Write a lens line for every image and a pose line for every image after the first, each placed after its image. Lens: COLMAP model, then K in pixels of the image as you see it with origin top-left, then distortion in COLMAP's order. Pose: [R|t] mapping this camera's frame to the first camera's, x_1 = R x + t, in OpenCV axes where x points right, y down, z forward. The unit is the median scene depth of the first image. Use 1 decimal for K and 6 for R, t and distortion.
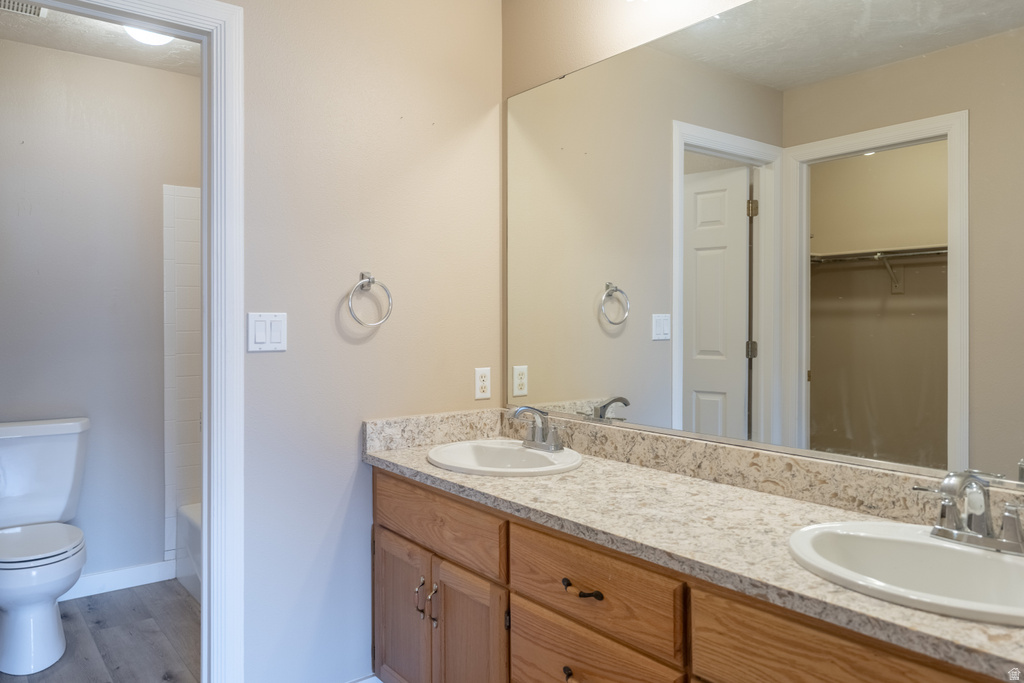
lens RADIAL K [[689.1, 0, 510.0], [0, 689.1, 334.7], [0, 0, 1]] dist [0.001749, -0.001586]
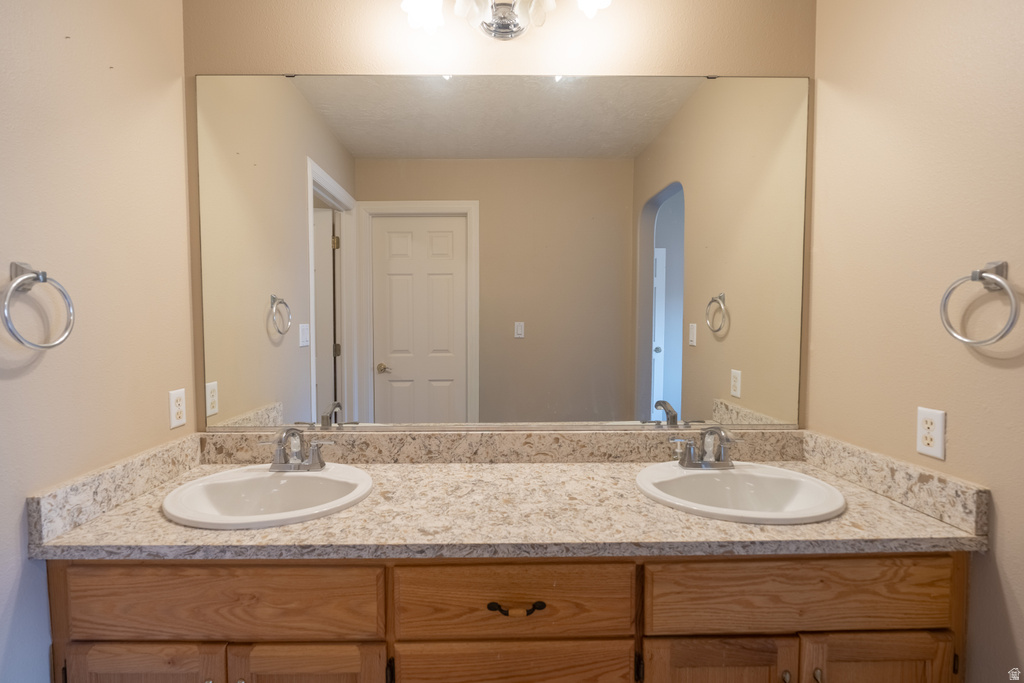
lens RADIAL K [[455.4, 0, 509.2], [0, 455.4, 349.1], [0, 0, 1]] dist [-0.001139, -0.000003]
pose [[0.620304, -0.046540, 0.782979, -0.319898], [0.020514, 0.998859, 0.043120, -0.025805], [-0.784093, -0.010685, 0.620552, 0.479124]]
